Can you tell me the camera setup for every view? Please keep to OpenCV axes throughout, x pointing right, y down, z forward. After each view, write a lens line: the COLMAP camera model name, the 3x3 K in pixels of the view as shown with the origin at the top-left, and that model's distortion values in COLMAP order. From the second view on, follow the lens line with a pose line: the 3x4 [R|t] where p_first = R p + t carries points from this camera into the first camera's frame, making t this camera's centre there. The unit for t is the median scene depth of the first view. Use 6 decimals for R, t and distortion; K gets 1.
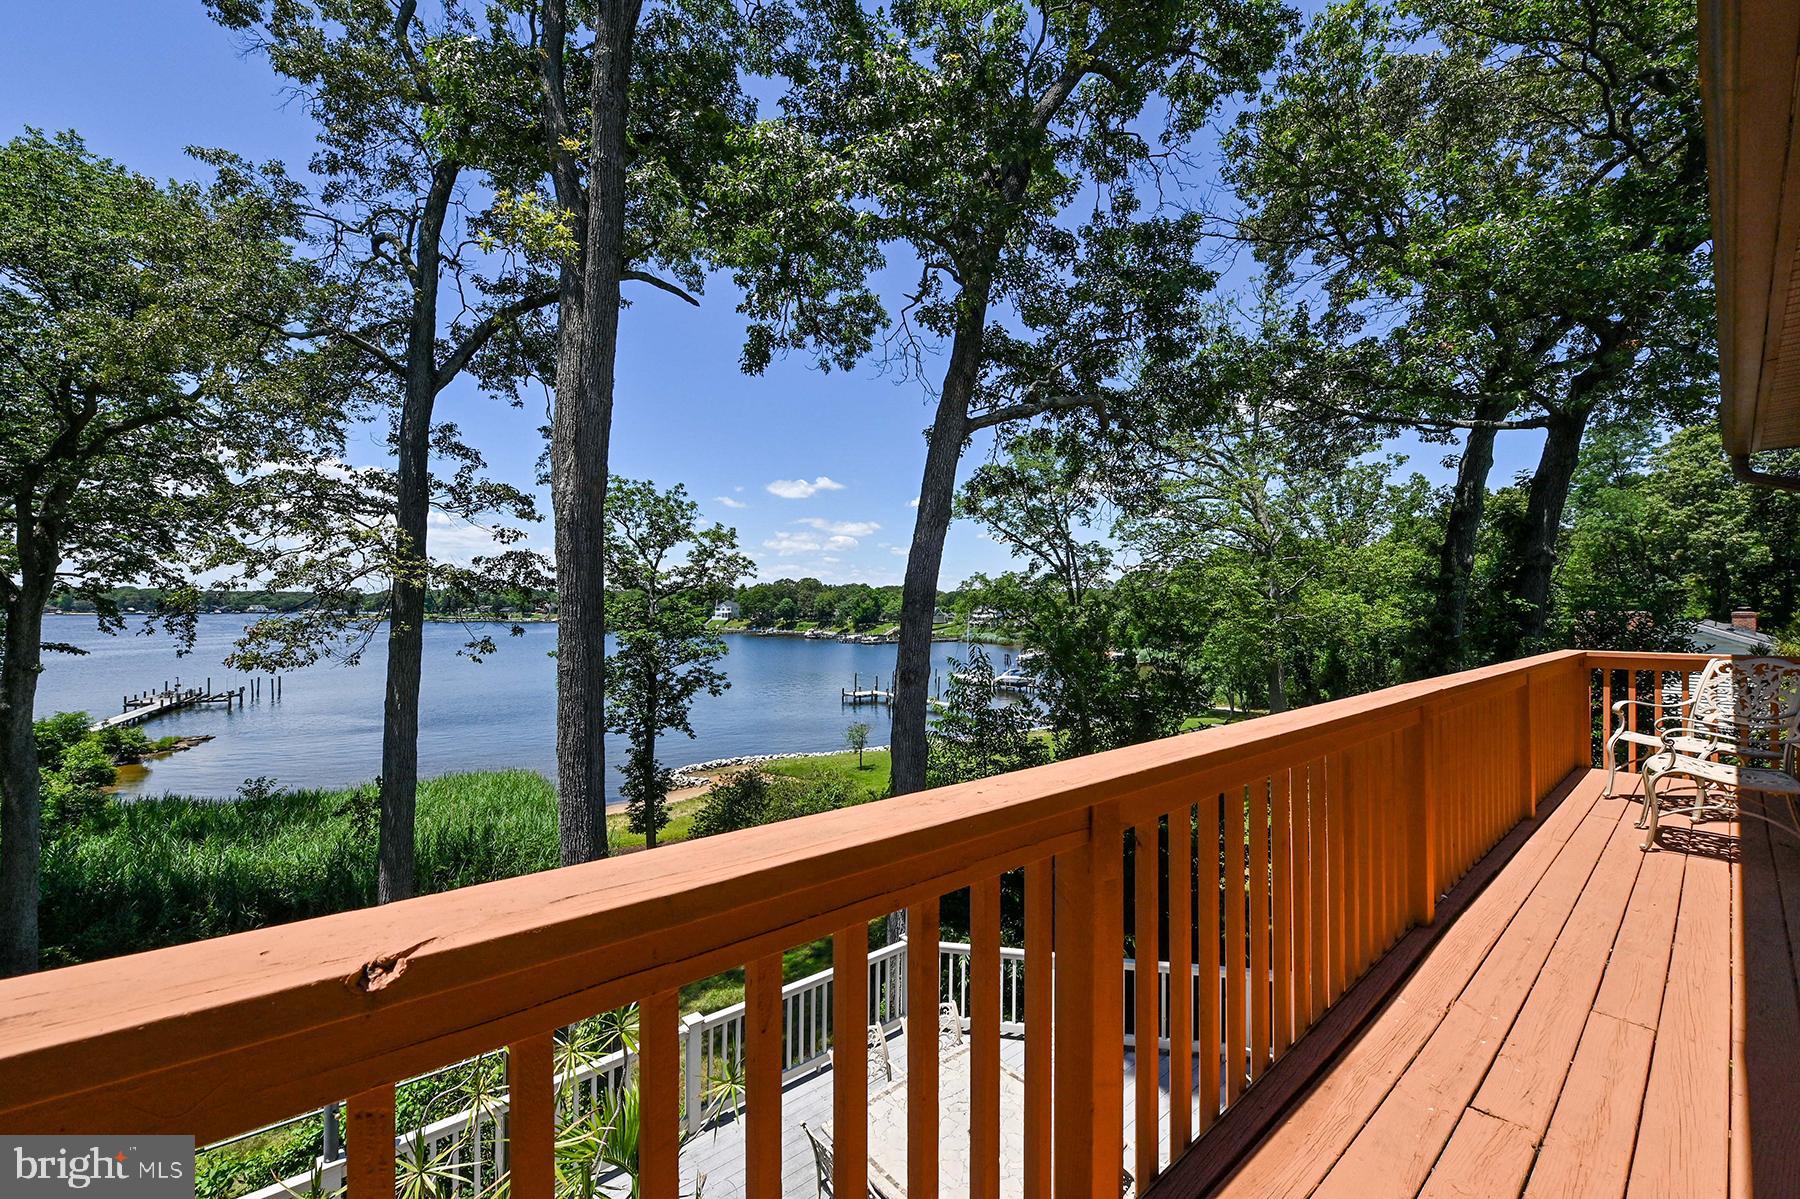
lens RADIAL K [[729.9, 0, 897.1], [0, 729.9, 604.8], [0, 0, 1]] dist [-0.002427, -0.000236]
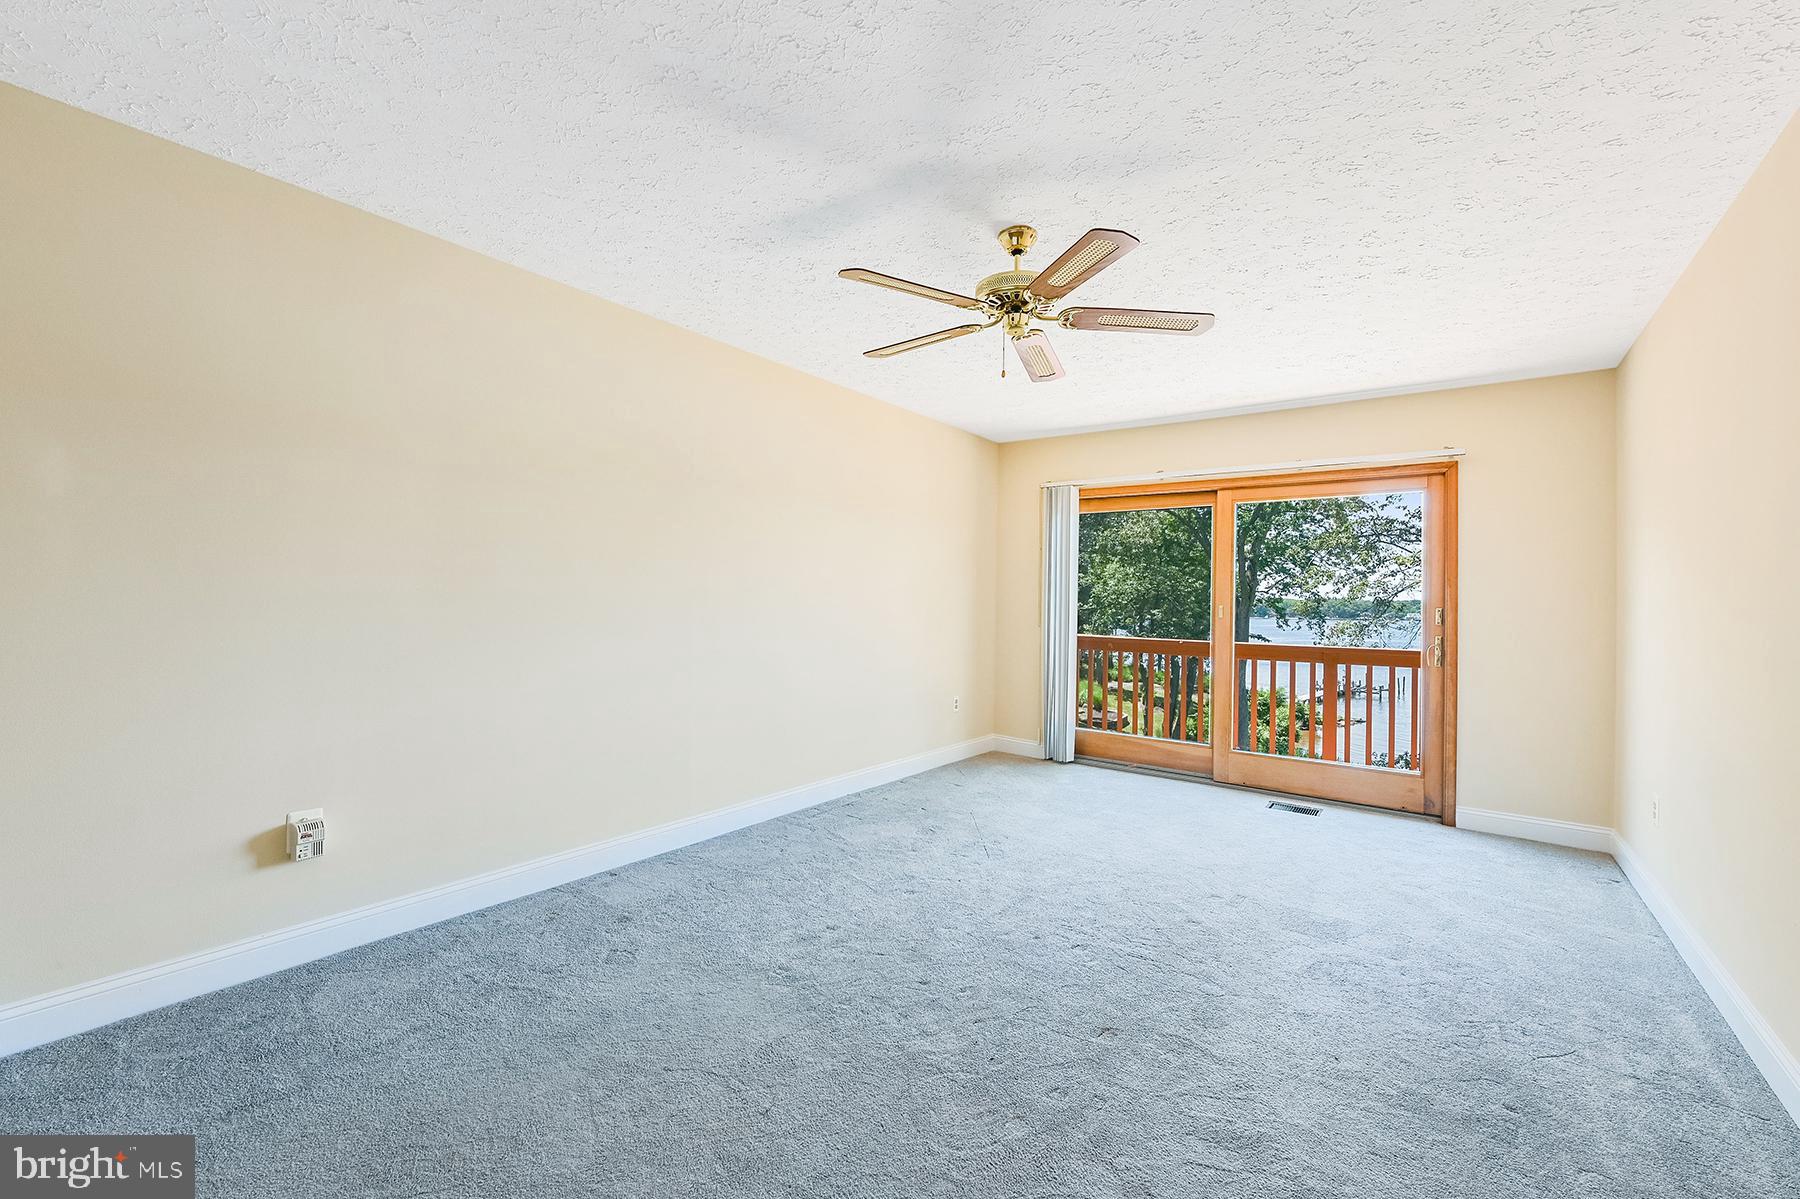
lens RADIAL K [[729.9, 0, 902.7], [0, 729.9, 607.7], [0, 0, 1]] dist [-0.002427, -0.000236]
pose [[0.237406, -0.001258, -0.971410, 0.240992], [-0.003835, 0.999990, -0.002232, -0.000105], [0.971403, 0.004255, 0.237399, -0.153175]]
